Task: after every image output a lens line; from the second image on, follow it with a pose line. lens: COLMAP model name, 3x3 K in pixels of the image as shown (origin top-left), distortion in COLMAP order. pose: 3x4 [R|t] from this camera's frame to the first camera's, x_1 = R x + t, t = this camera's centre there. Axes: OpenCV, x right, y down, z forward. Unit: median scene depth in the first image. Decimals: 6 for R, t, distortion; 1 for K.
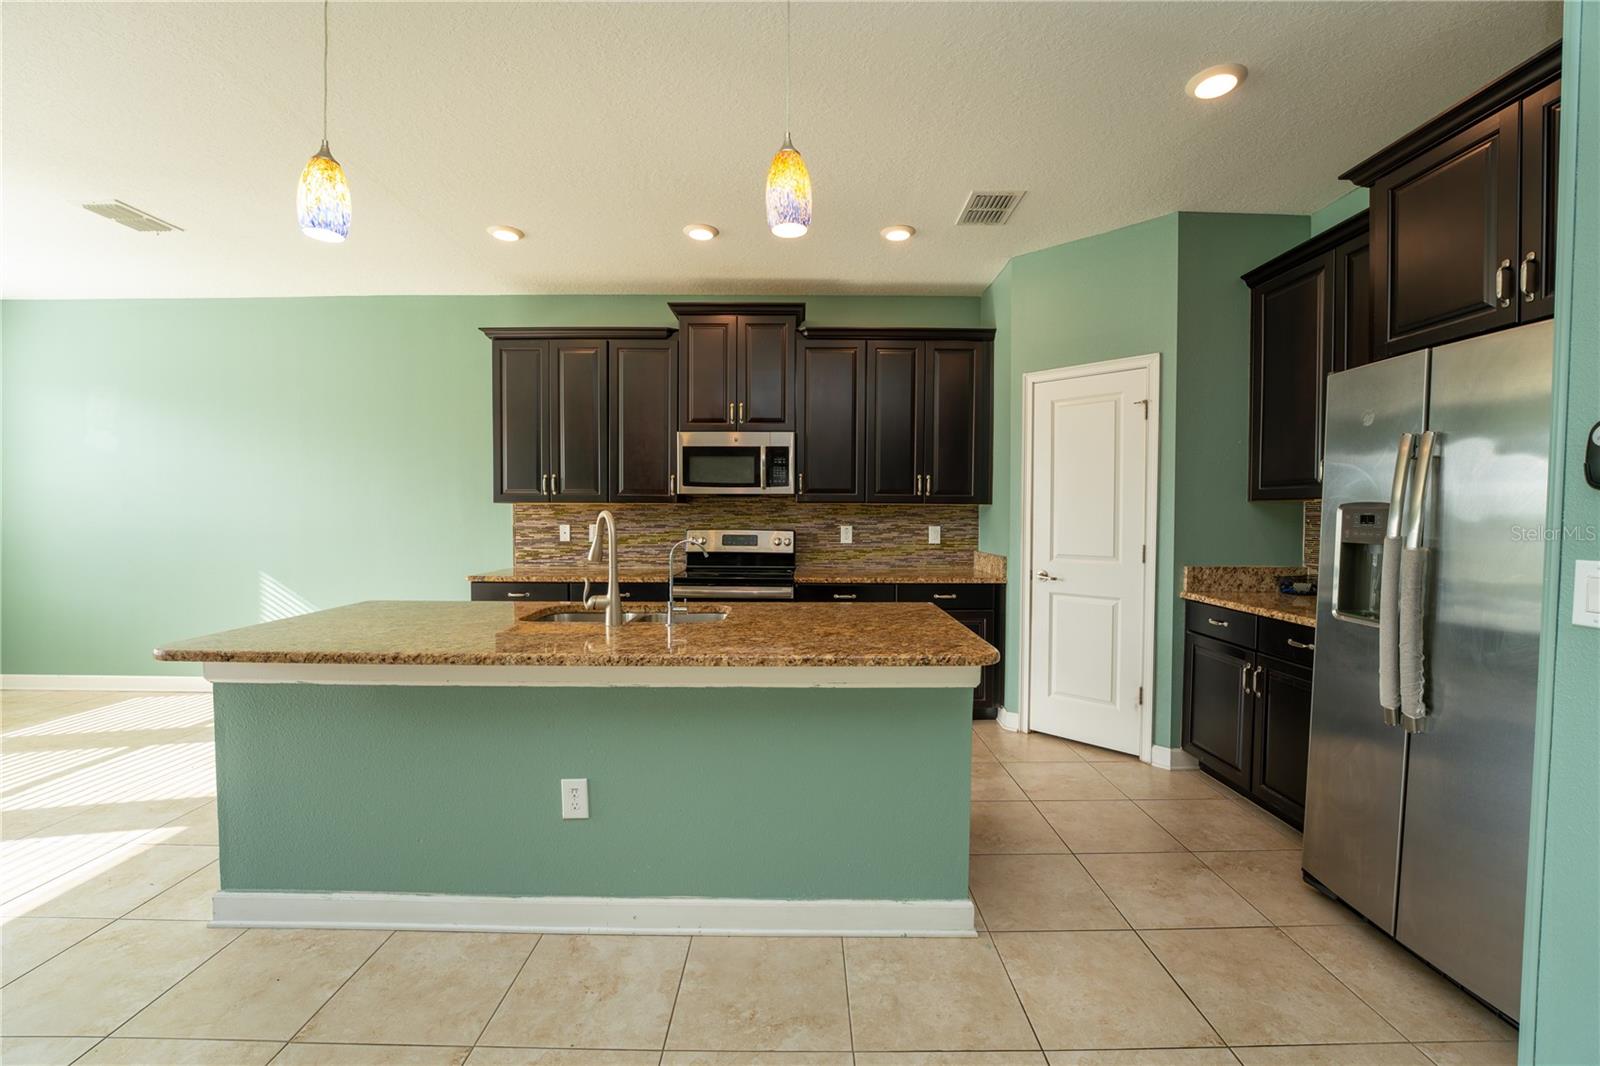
lens RADIAL K [[652.3, 0, 805.1], [0, 652.3, 529.5], [0, 0, 1]] dist [-0.024589, -0.000313]
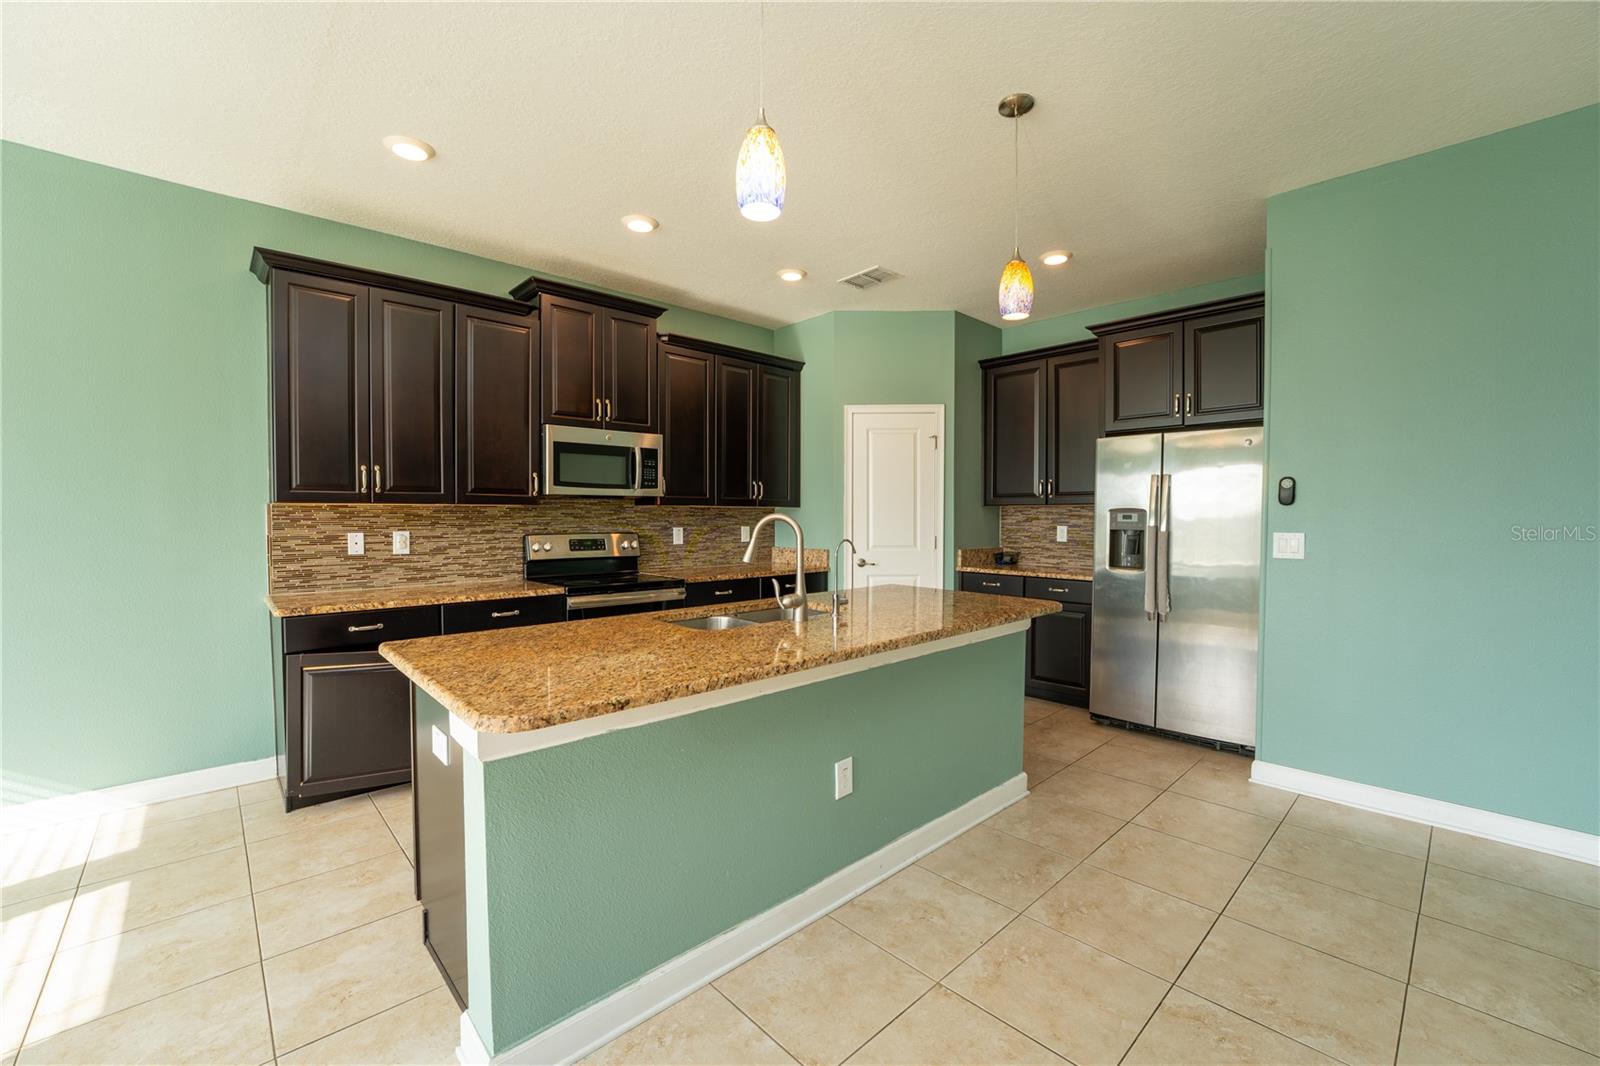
lens RADIAL K [[652.3, 0, 798.6], [0, 652.3, 532.6], [0, 0, 1]] dist [-0.024589, -0.000313]
pose [[0.731414, -0.021964, 0.681580, -0.557062], [0.020867, 0.999734, 0.009824, -0.004330], [-0.681615, 0.007037, 0.731677, 0.121799]]
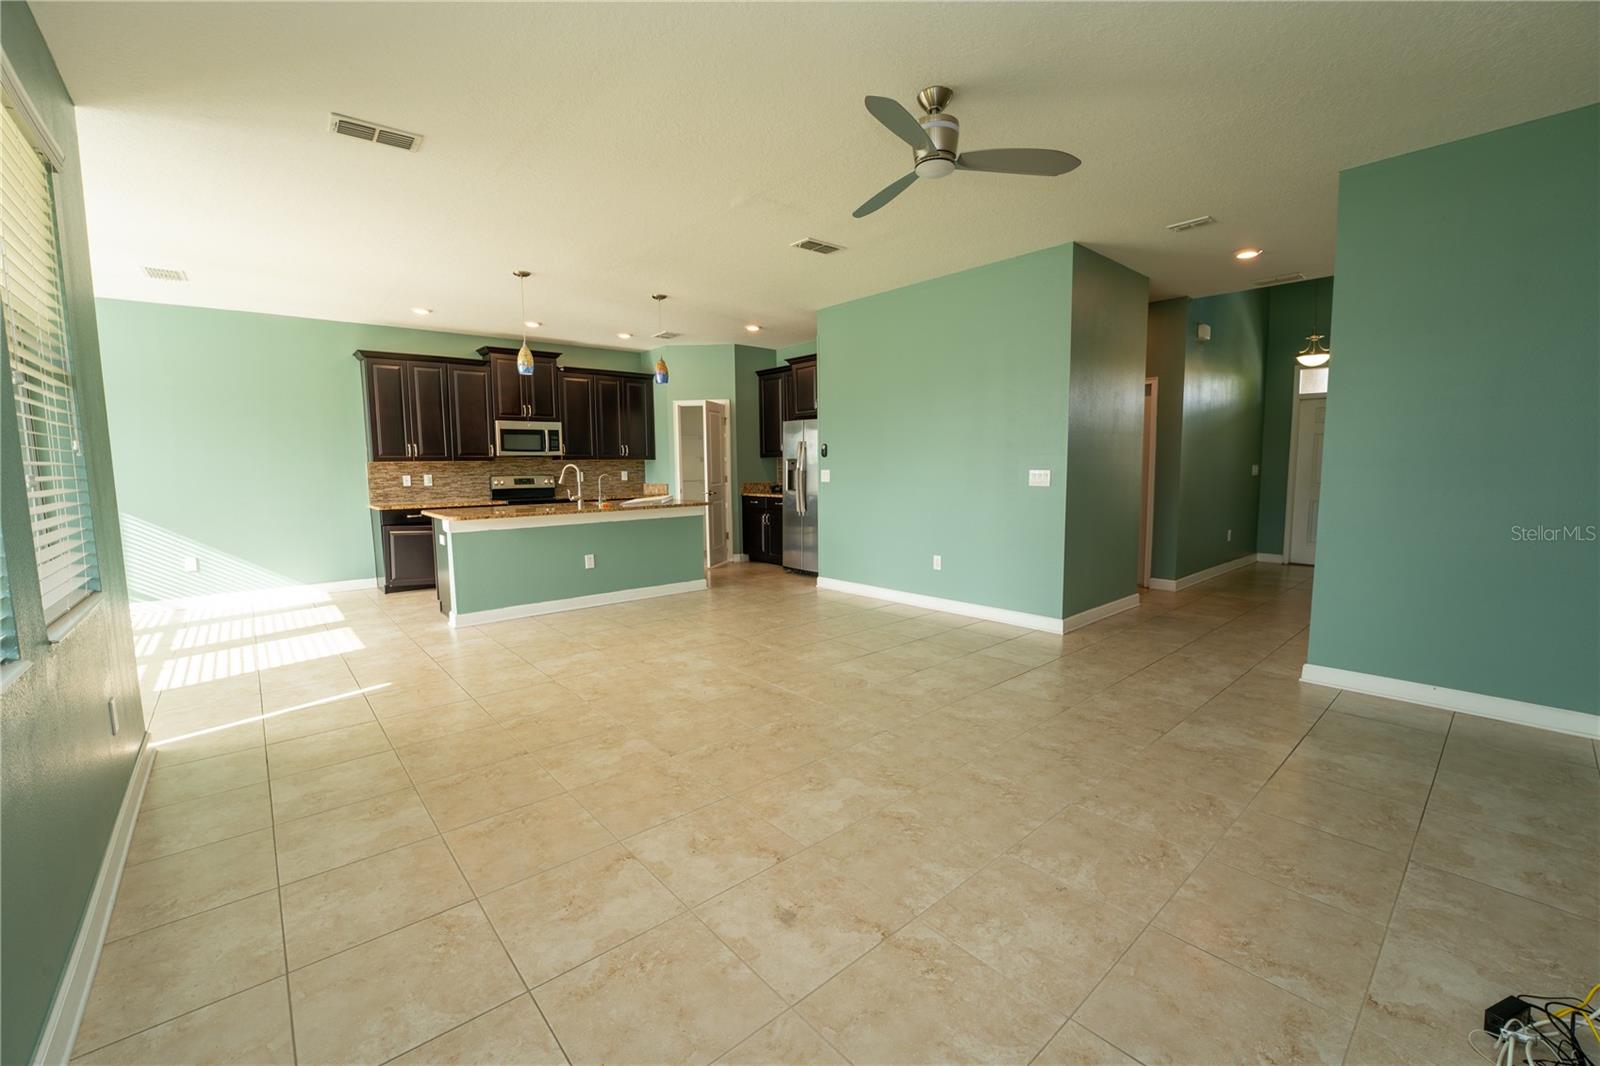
lens RADIAL K [[652.3, 0, 802.9], [0, 652.3, 538.1], [0, 0, 1]] dist [-0.024589, -0.000313]
pose [[0.755553, -0.085585, 0.649473, -0.747899], [0.031069, 0.994995, 0.094973, 0.027561], [-0.654350, -0.051578, 0.754430, -0.911101]]
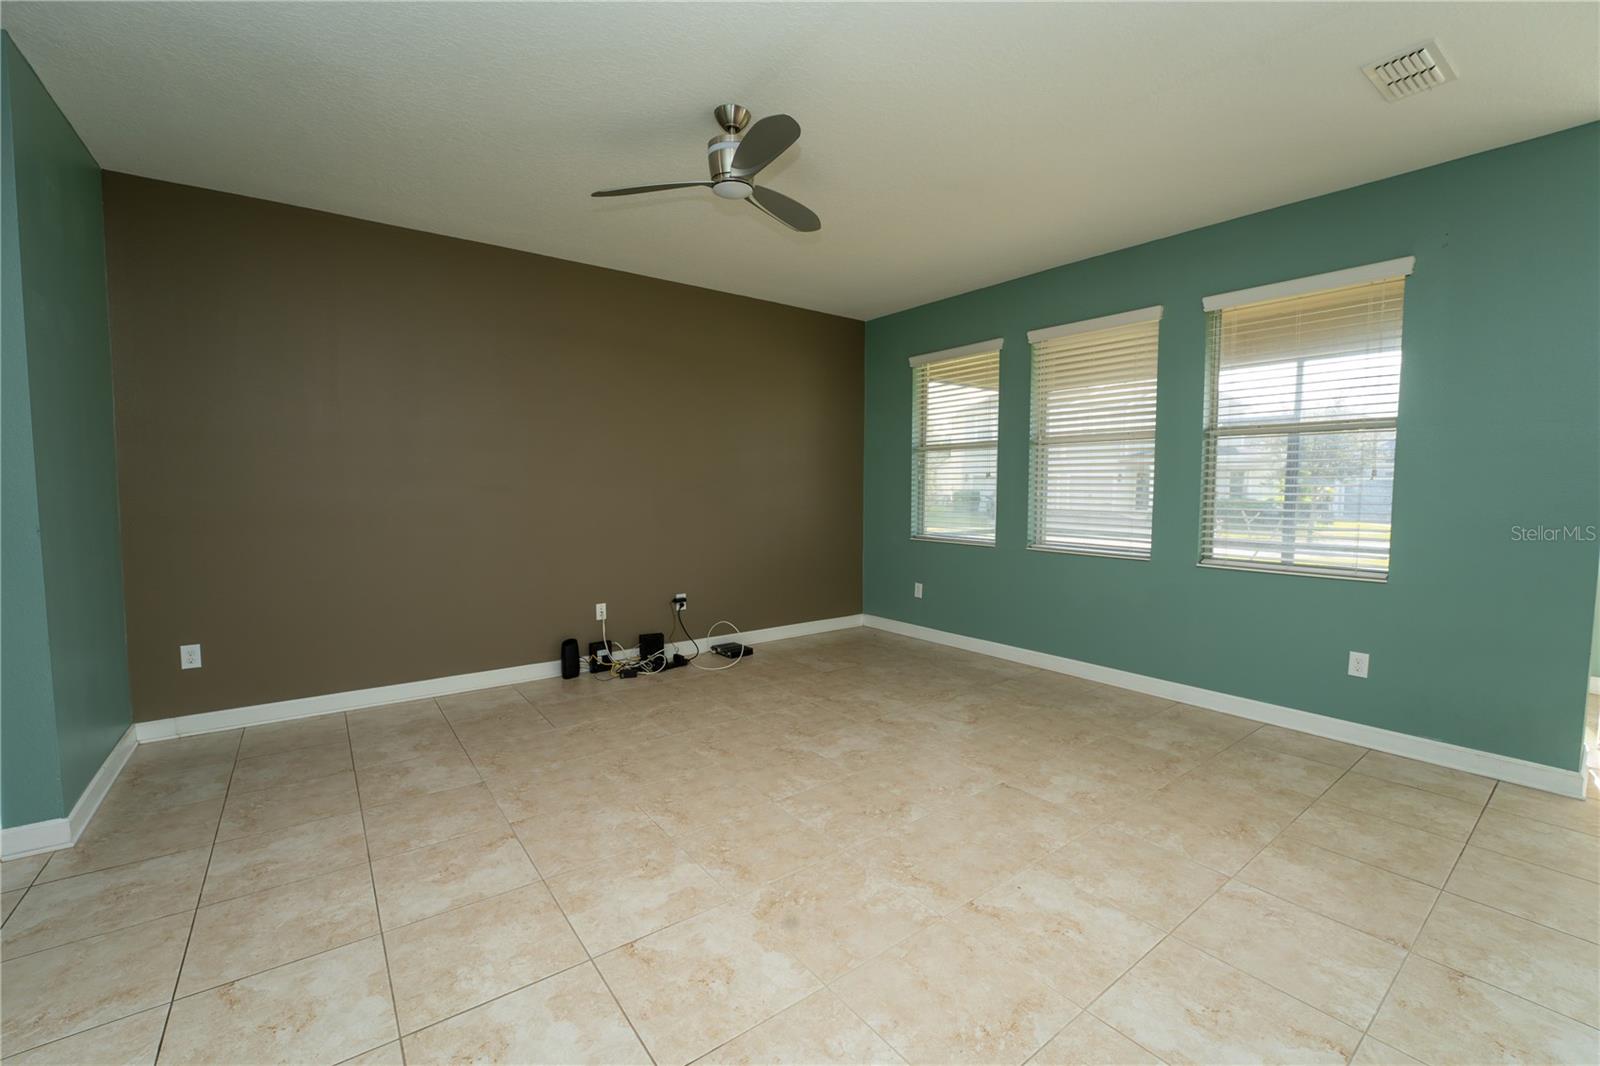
lens RADIAL K [[652.3, 0, 805.1], [0, 652.3, 542.9], [0, 0, 1]] dist [-0.024589, -0.000313]
pose [[-0.797421, 0.047406, -0.601558, 0.165688], [-0.021637, 0.994022, 0.107016, -0.002536], [0.603035, 0.098353, -0.791628, 0.108398]]
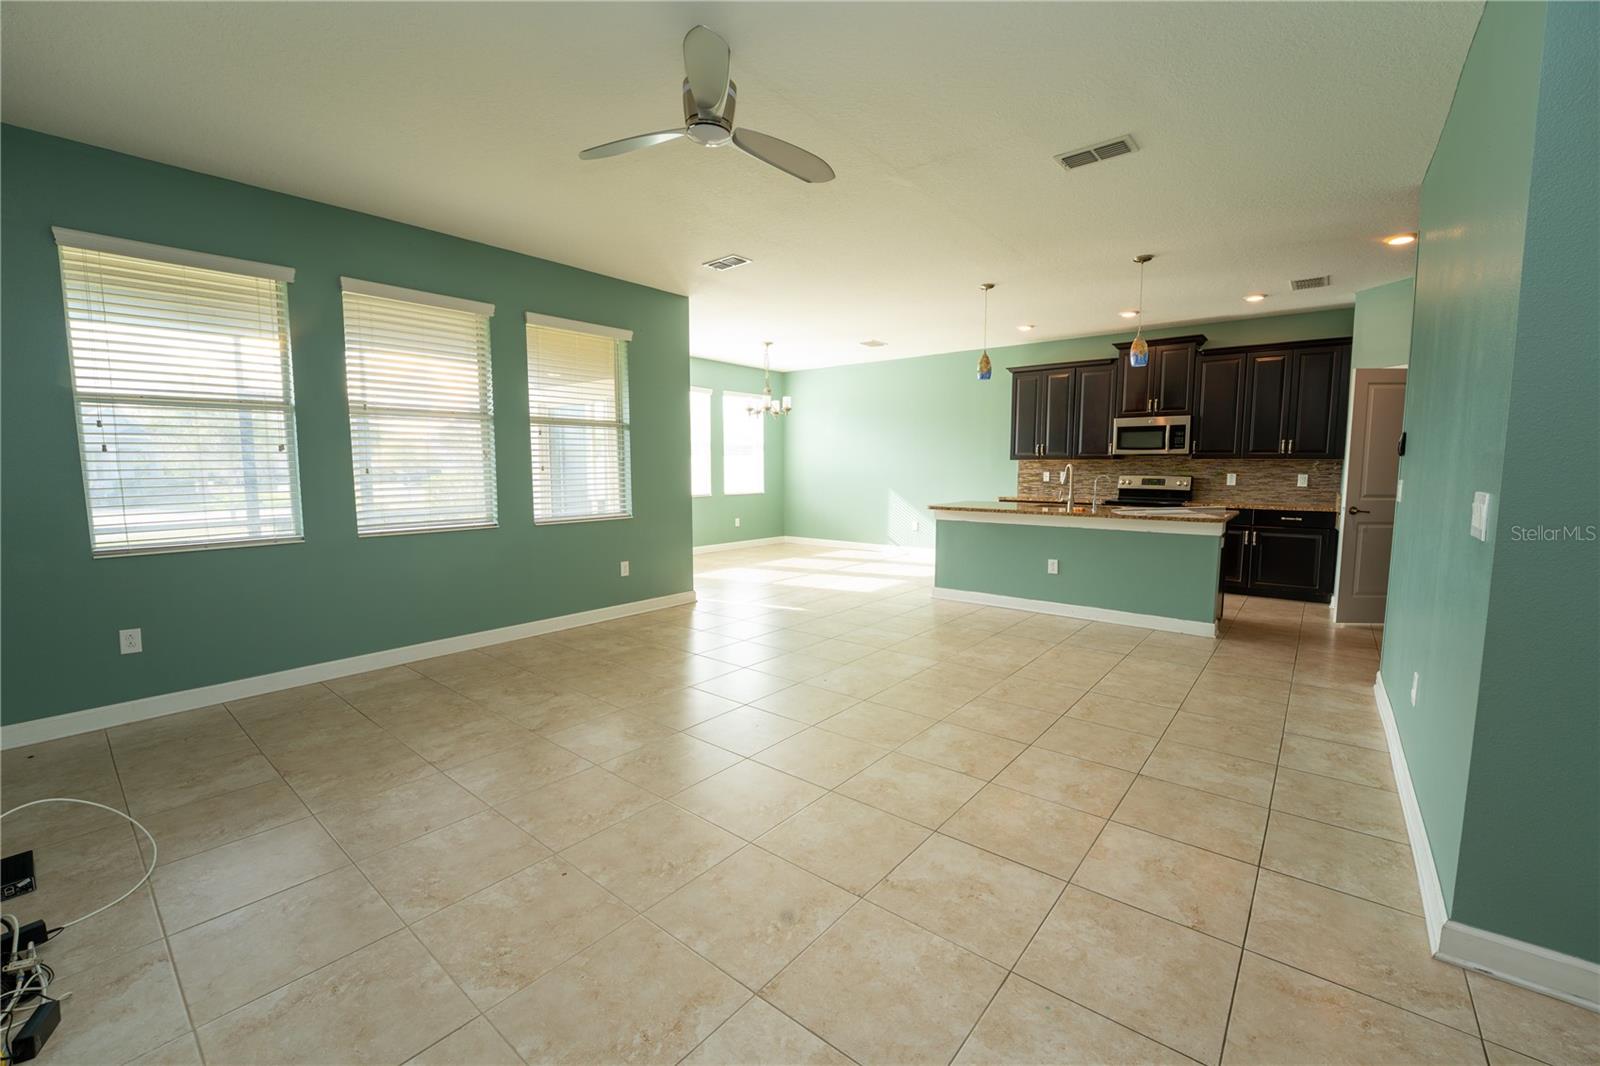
lens RADIAL K [[652.3, 0, 798.7], [0, 652.3, 532.1], [0, 0, 1]] dist [-0.024589, -0.000313]
pose [[0.767712, 0.062409, -0.637749, 0.283301], [-0.015485, 0.996762, 0.078902, 0.029919], [0.640608, -0.050699, 0.766193, -0.898844]]
